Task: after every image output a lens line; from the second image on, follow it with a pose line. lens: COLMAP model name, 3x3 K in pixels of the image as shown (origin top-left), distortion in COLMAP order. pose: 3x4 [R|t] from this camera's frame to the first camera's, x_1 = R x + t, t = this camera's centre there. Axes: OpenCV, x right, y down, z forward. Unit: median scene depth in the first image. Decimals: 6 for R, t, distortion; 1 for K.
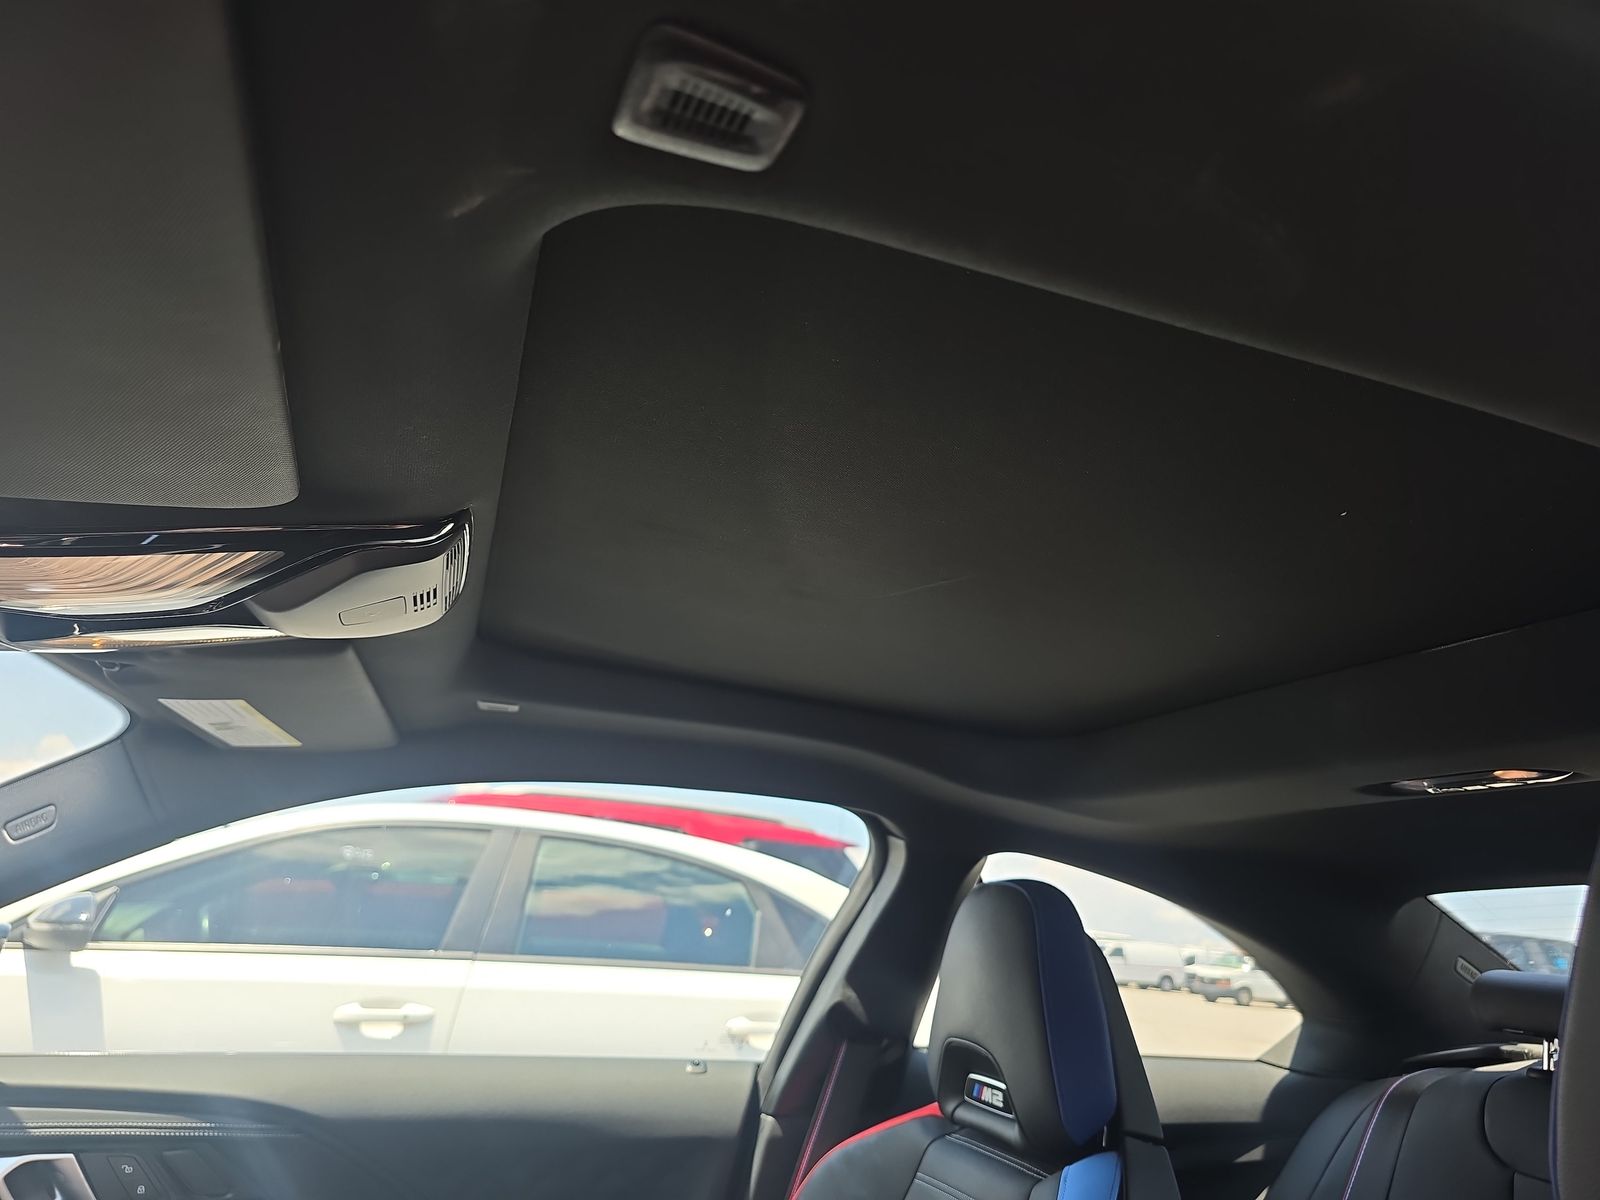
lens RADIAL K [[1103.8, 0, 800.0], [0, 1103.8, 600.0], [0, 0, 1]] dist [0.030114, -0.021620]
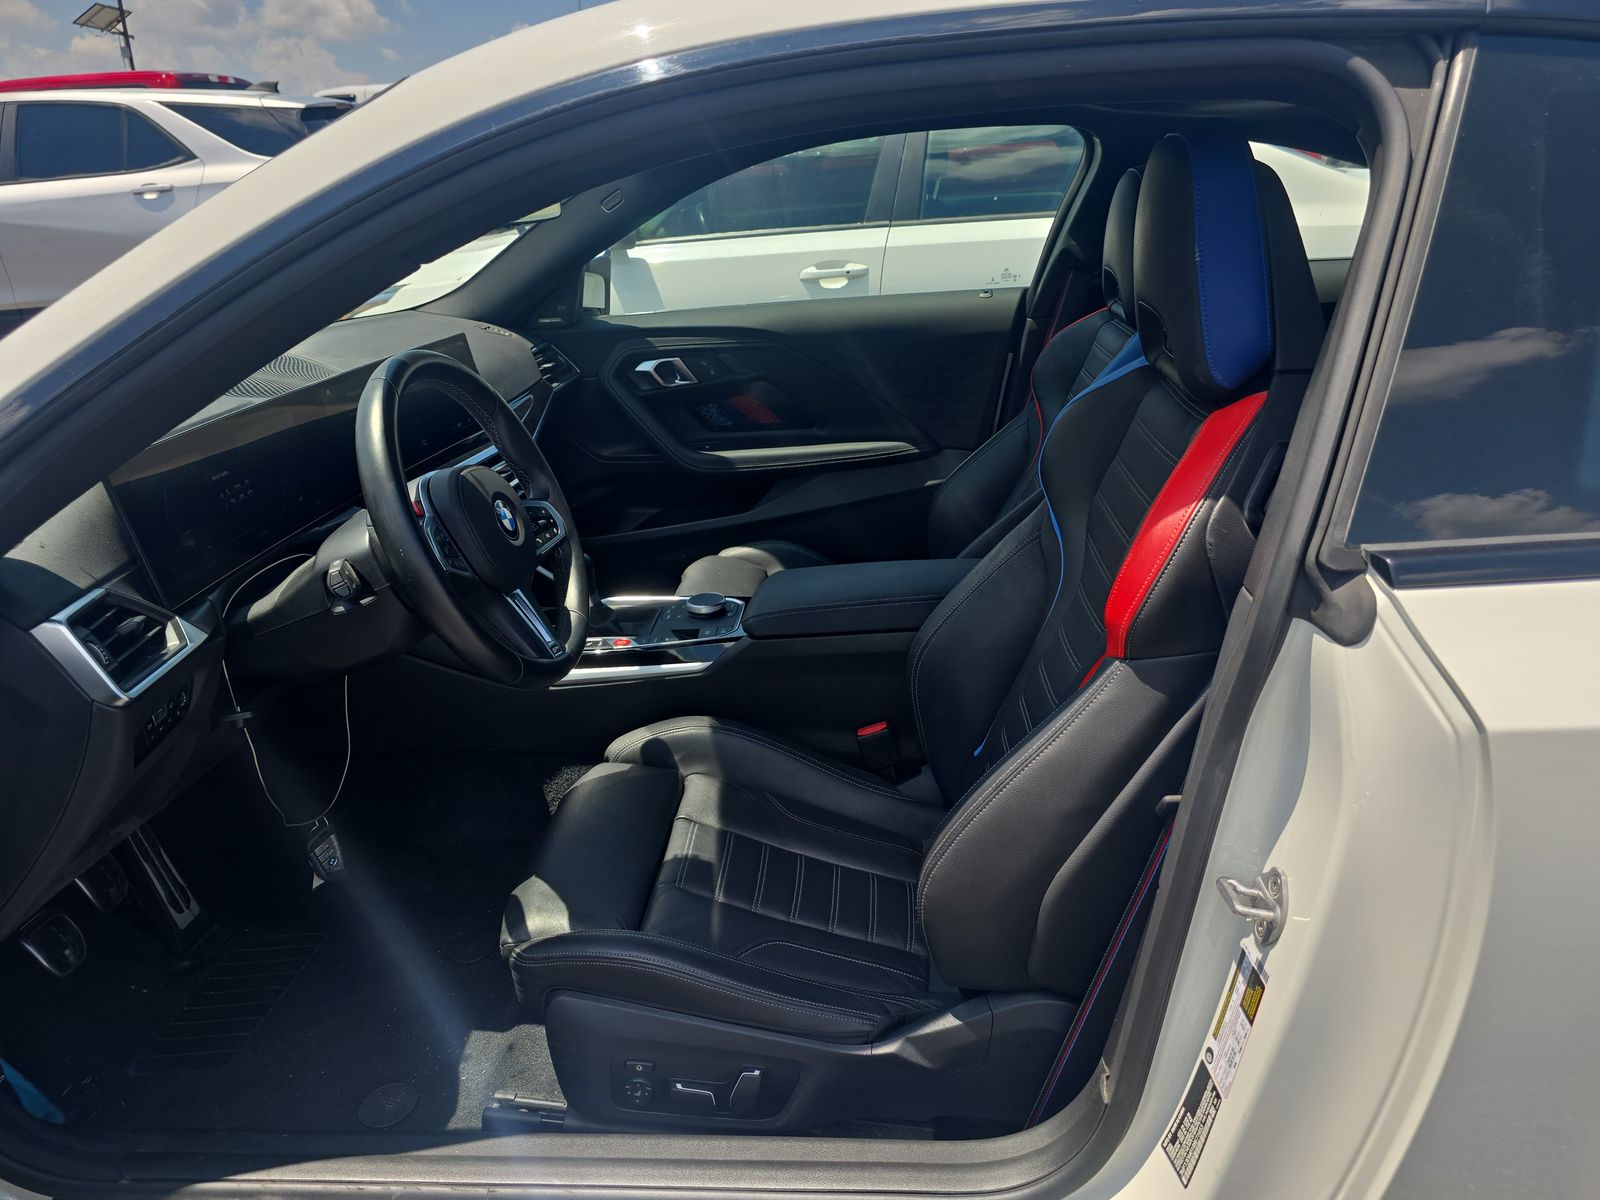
lens RADIAL K [[1103.8, 0, 800.0], [0, 1103.8, 600.0], [0, 0, 1]] dist [0.030114, -0.021620]
pose [[0.918877, 0.029064, -0.393471, 0.157527], [0.220343, 0.789464, 0.572884, -0.114931], [0.327282, -0.613109, 0.719016, -0.284518]]
